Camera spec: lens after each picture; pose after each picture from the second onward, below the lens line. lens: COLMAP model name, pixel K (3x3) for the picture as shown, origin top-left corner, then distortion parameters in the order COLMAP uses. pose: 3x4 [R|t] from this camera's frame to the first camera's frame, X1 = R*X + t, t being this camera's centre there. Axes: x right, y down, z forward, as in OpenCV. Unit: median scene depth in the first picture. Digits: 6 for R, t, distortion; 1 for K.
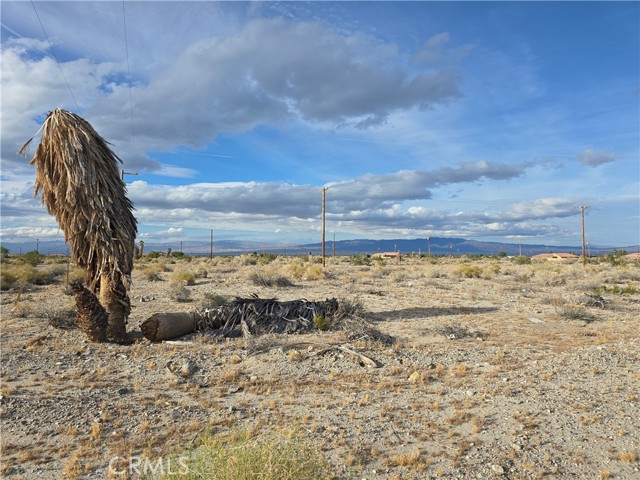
lens RADIAL K [[425.1, 0, 319.4], [0, 425.1, 223.0], [0, 0, 1]] dist [0.062574, -0.004668]
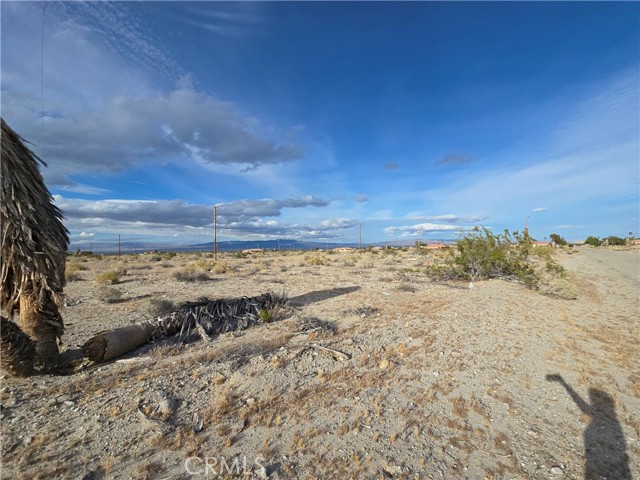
lens RADIAL K [[258.6, 0, 320.0], [0, 258.6, 240.0], [0, 0, 1]] dist [-0.002395, -0.000245]
pose [[0.914786, -0.005788, 0.403898, -0.158051], [-0.008731, 0.999380, 0.034095, -0.010039], [-0.403845, -0.034716, 0.914169, 0.280578]]
